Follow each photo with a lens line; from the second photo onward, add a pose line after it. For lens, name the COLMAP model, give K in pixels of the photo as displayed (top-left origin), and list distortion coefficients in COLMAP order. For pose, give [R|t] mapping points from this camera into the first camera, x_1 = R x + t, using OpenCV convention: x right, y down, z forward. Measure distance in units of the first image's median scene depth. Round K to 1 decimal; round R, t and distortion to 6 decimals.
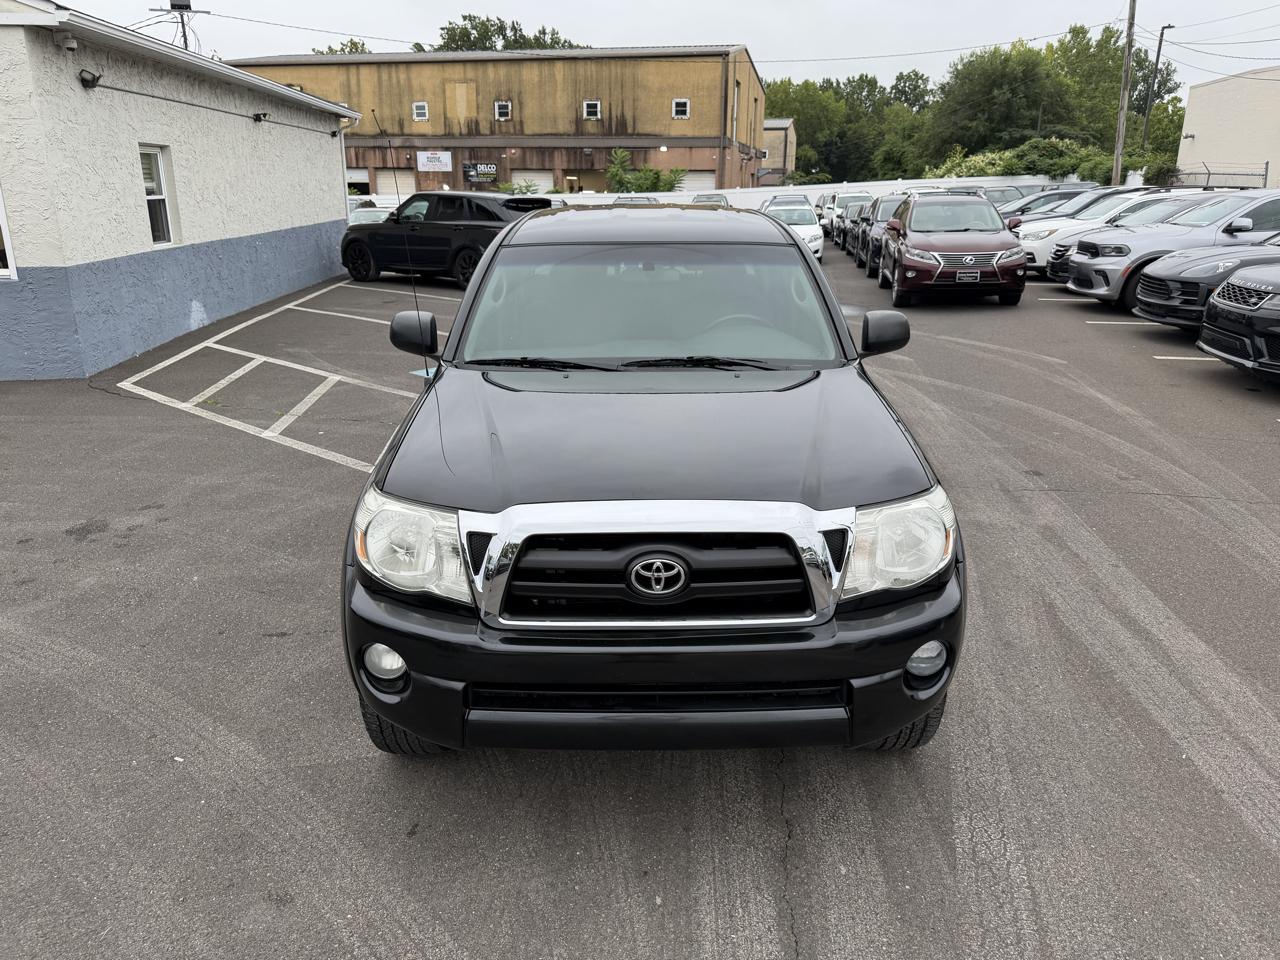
lens RADIAL K [[916.2, 0, 638.1], [0, 916.2, 467.1], [0, 0, 1]] dist [0.003290, -0.010613]
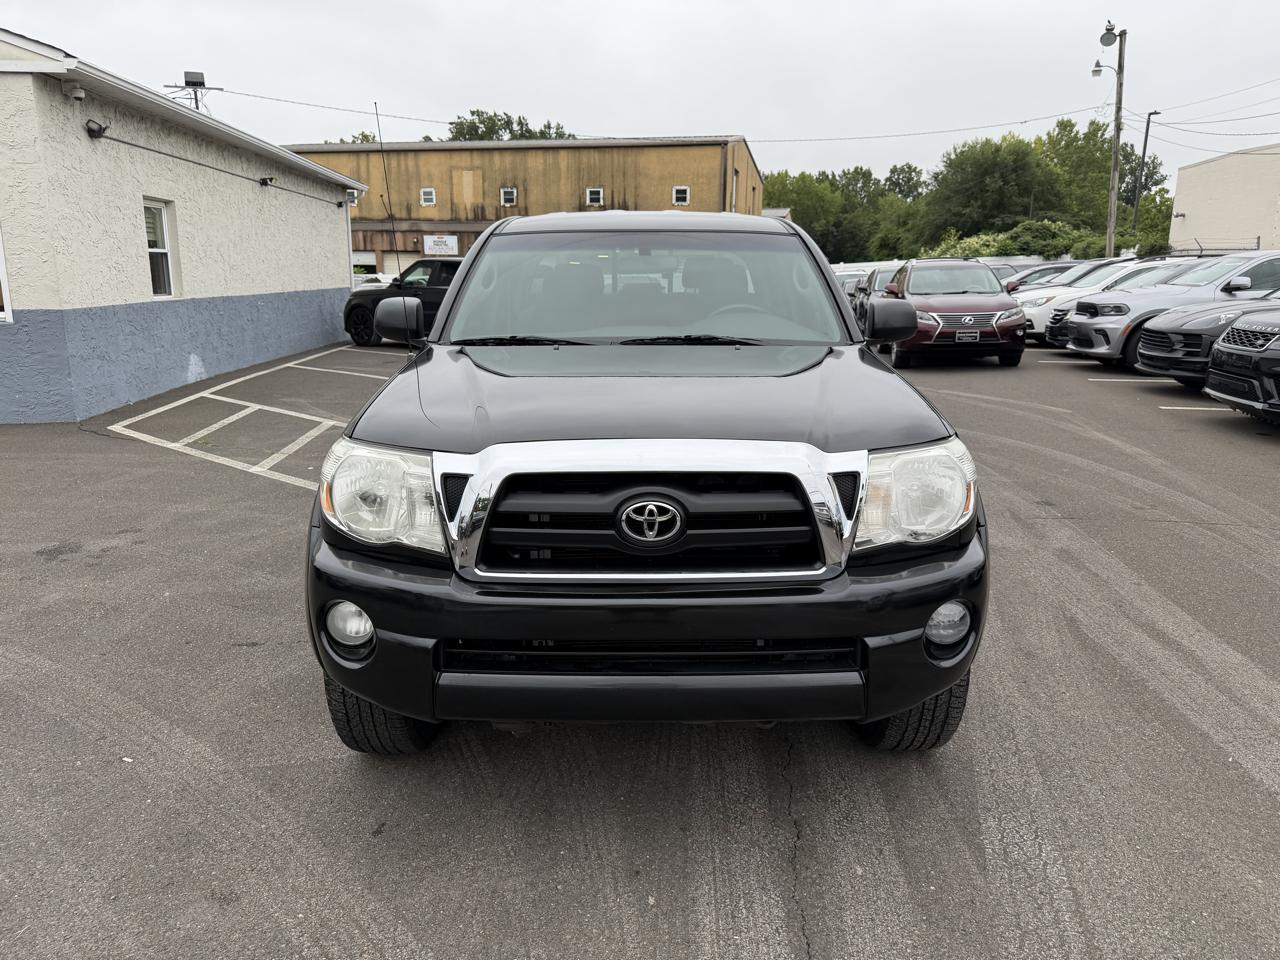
lens RADIAL K [[913.6, 0, 637.6], [0, 913.6, 477.7], [0, 0, 1]] dist [0.004951, -0.012017]
pose [[0.999992, 0.003602, -0.001466, 0.001307], [-0.003707, 0.996831, -0.079467, 0.020209], [0.001175, 0.079472, 0.996836, 0.013103]]
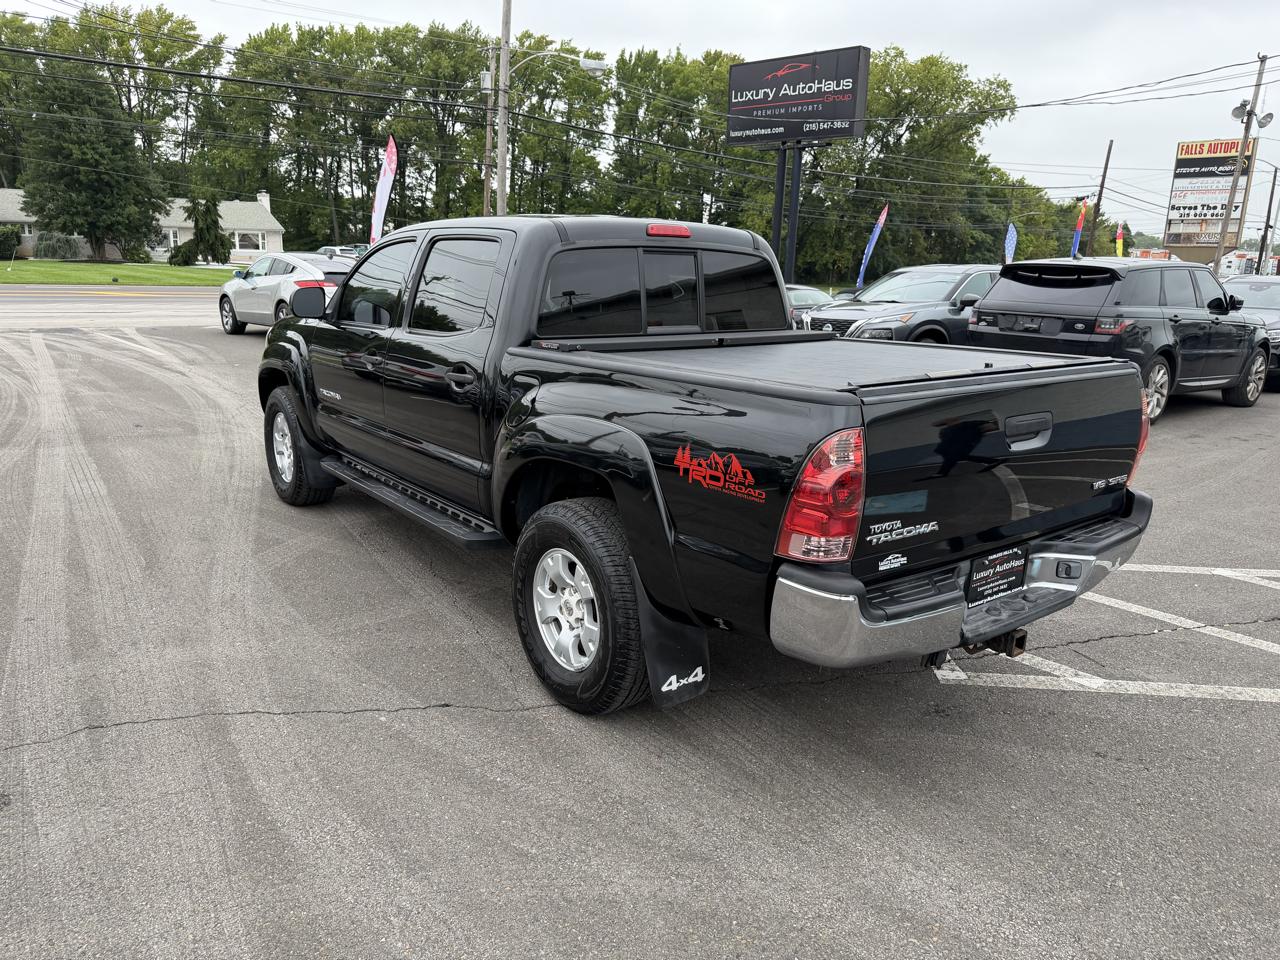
lens RADIAL K [[901.3, 0, 641.3], [0, 901.3, 478.5], [0, 0, 1]] dist [0.026224, -0.034980]
pose [[-0.799692, 0.120183, -0.588259, 0.149492], [-0.206338, 0.865077, 0.457238, -0.136567], [0.563841, 0.487030, -0.666997, 0.495155]]
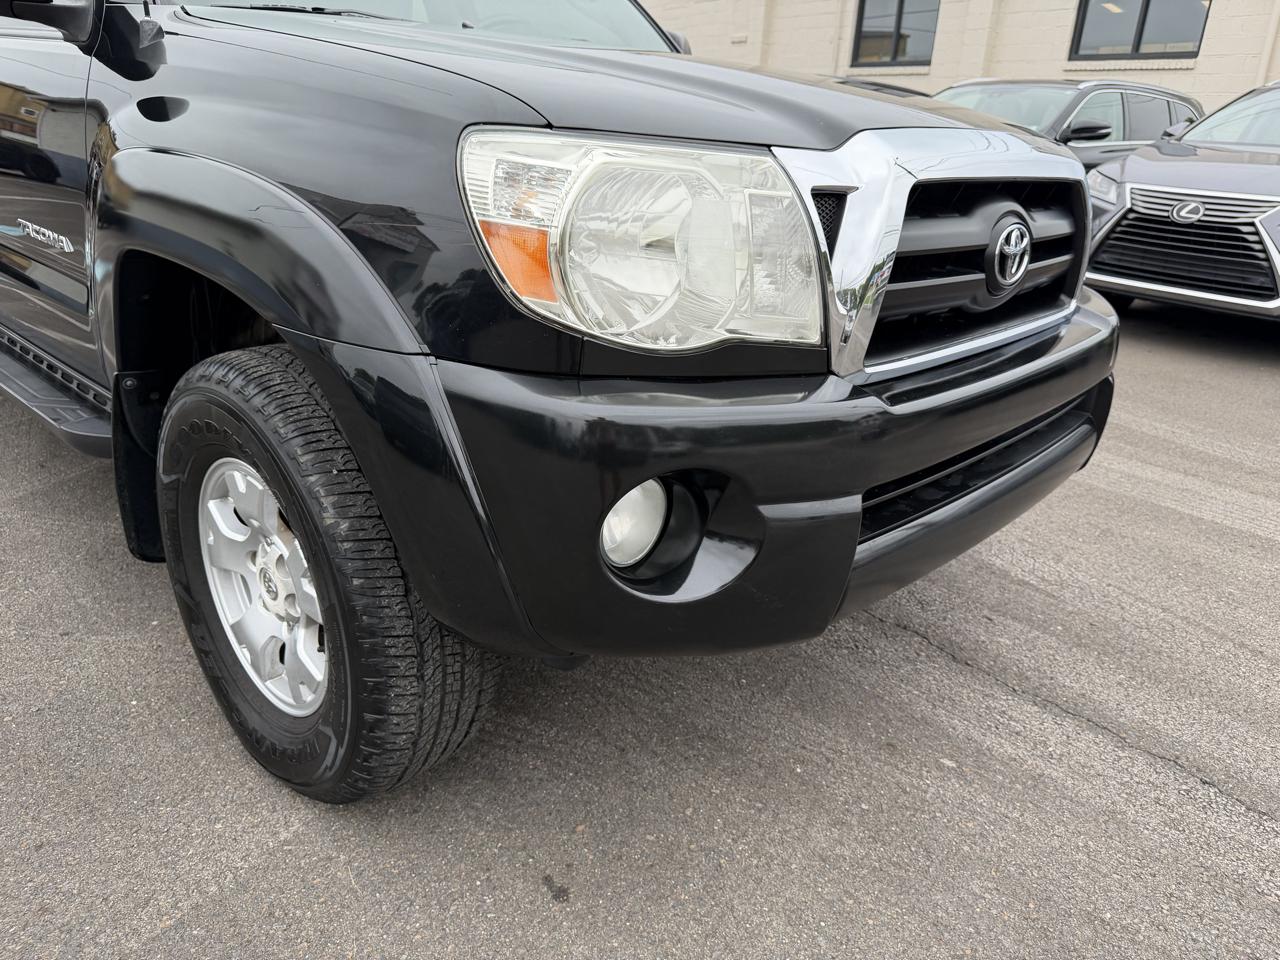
lens RADIAL K [[912.9, 0, 638.3], [0, 912.9, 483.6], [0, 0, 1]] dist [0.002180, -0.012126]
pose [[0.682012, -0.226879, 0.695259, -0.084800], [0.167363, 0.973854, 0.153616, 0.018164], [-0.711933, 0.011593, 0.702152, 0.101444]]
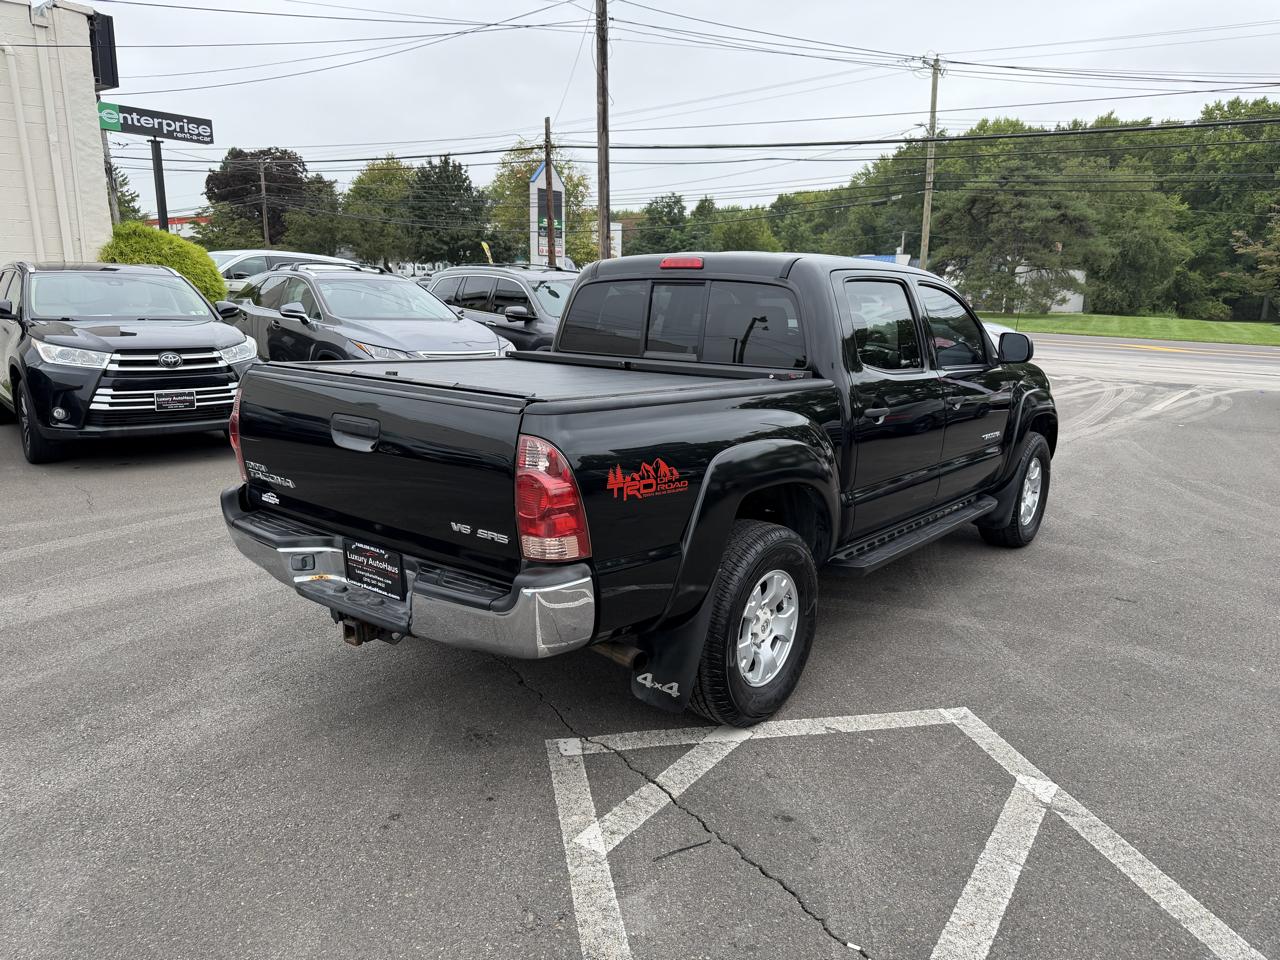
lens RADIAL K [[902.7, 0, 644.7], [0, 902.7, 475.1], [0, 0, 1]] dist [0.042521, -0.055220]
pose [[-0.783154, -0.137155, 0.606514, -0.145861], [0.169051, 0.891675, 0.419926, -0.140612], [-0.598408, 0.431398, -0.675132, 0.510029]]
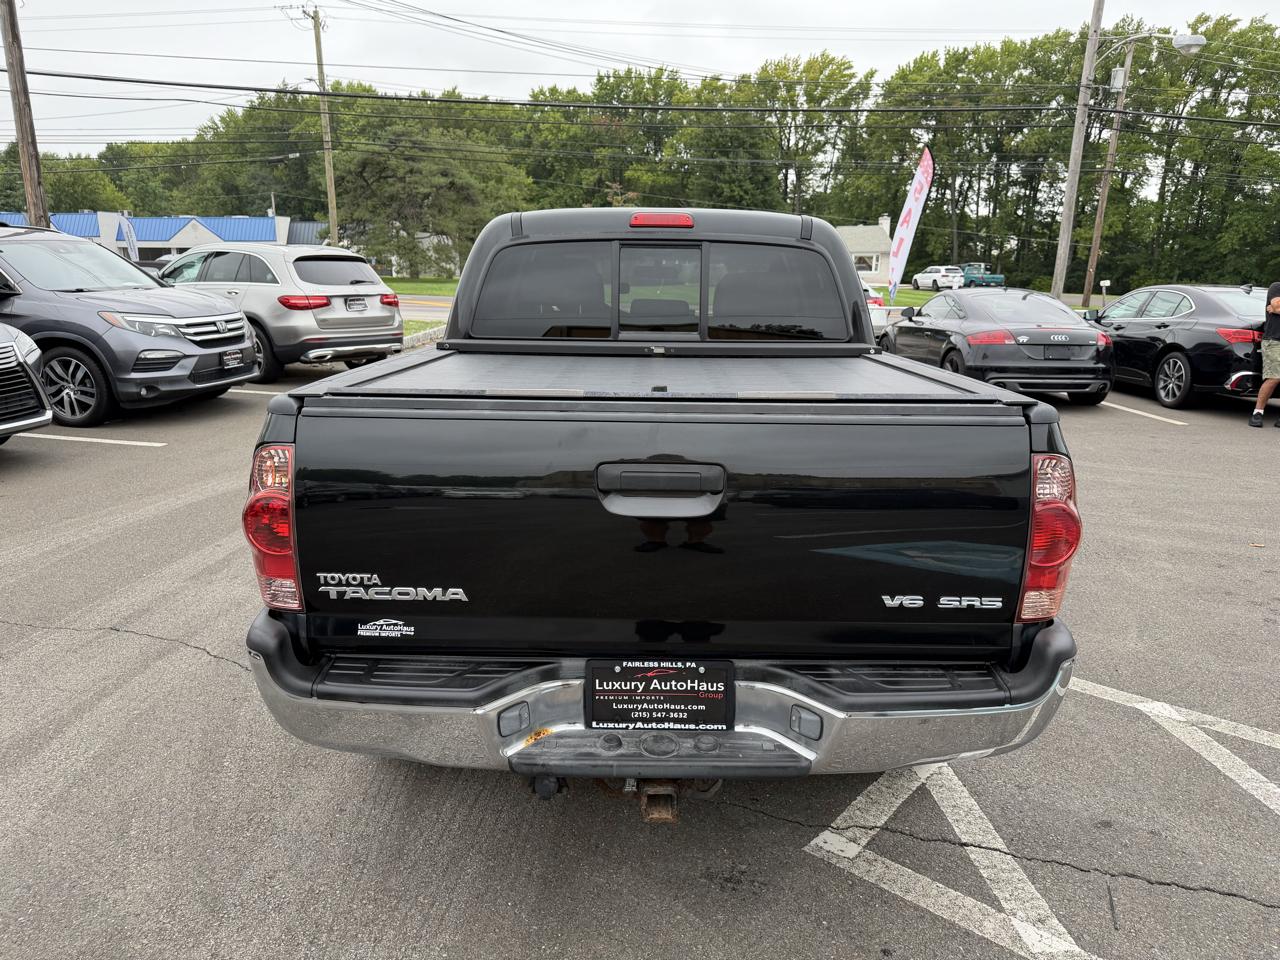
lens RADIAL K [[910.7, 0, 643.9], [0, 910.7, 480.4], [0, 0, 1]] dist [0.010318, -0.021180]
pose [[-0.999814, -0.015185, 0.011848, 0.002229], [-0.007022, 0.860185, 0.509933, -0.139695], [-0.017935, 0.509755, -0.860132, 0.514085]]
